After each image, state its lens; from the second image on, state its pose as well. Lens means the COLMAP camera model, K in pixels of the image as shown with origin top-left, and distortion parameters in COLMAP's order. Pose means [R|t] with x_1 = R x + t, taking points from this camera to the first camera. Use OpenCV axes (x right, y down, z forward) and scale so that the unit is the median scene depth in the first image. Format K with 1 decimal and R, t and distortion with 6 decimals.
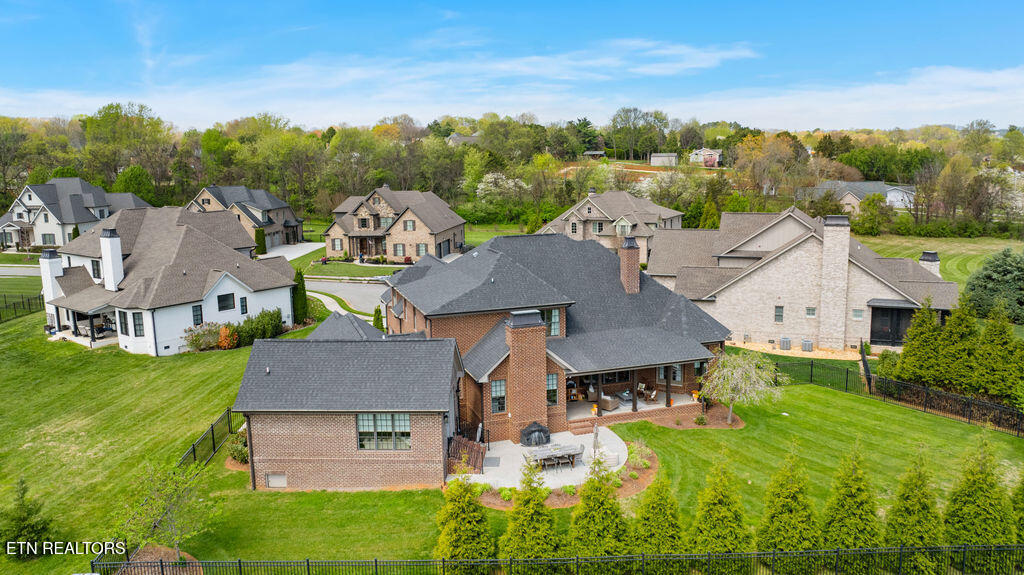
lens RADIAL K [[777.4, 0, 512.8], [0, 777.4, 285.3], [0, 0, 1]] dist [-0.010947, -0.000677]
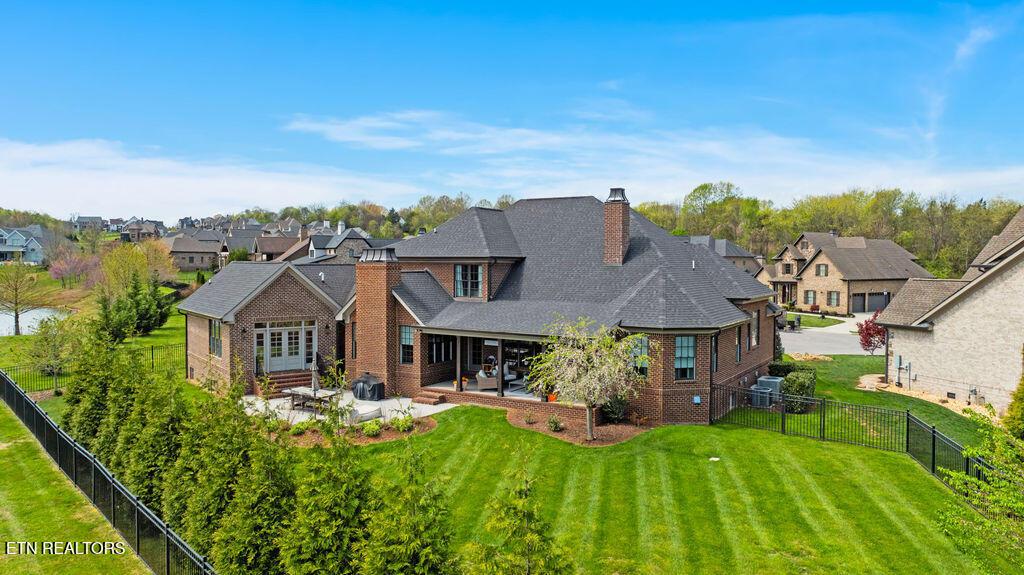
lens RADIAL K [[734.0, 0, 518.8], [0, 734.0, 284.2], [0, 0, 1]] dist [-0.011134, -0.003439]
pose [[0.642216, 0.046974, -0.765083, 0.280176], [-0.143885, 0.987766, -0.060133, 0.037656], [0.752898, 0.148703, 0.641118, 0.214365]]
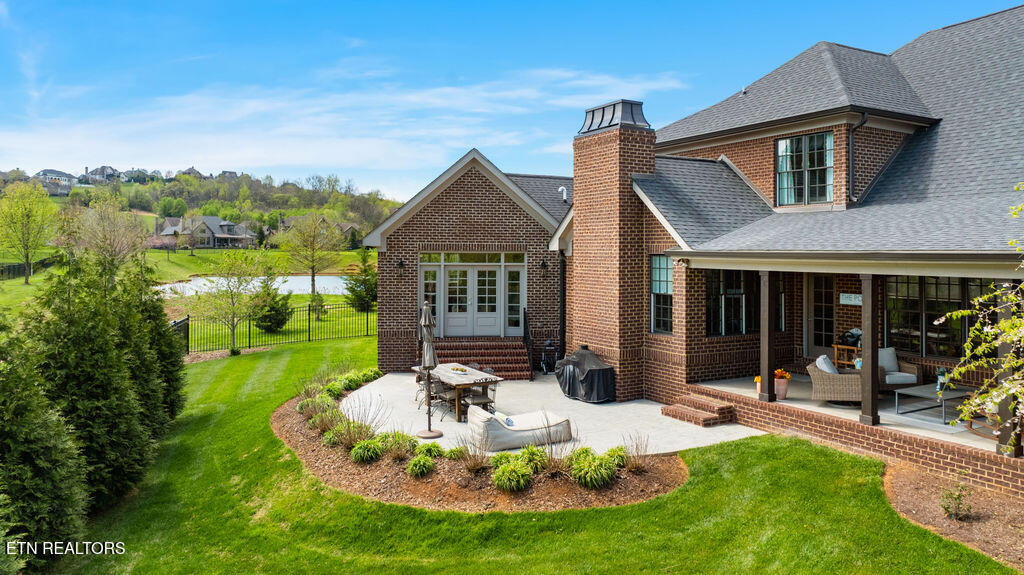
lens RADIAL K [[734.0, 0, 514.4], [0, 734.0, 247.3], [0, 0, 1]] dist [-0.011134, -0.003439]
pose [[0.178876, 0.010018, -0.983821, 0.158852], [-0.171385, 0.984978, -0.021131, 0.049820], [0.968829, 0.172392, 0.177906, 0.321564]]
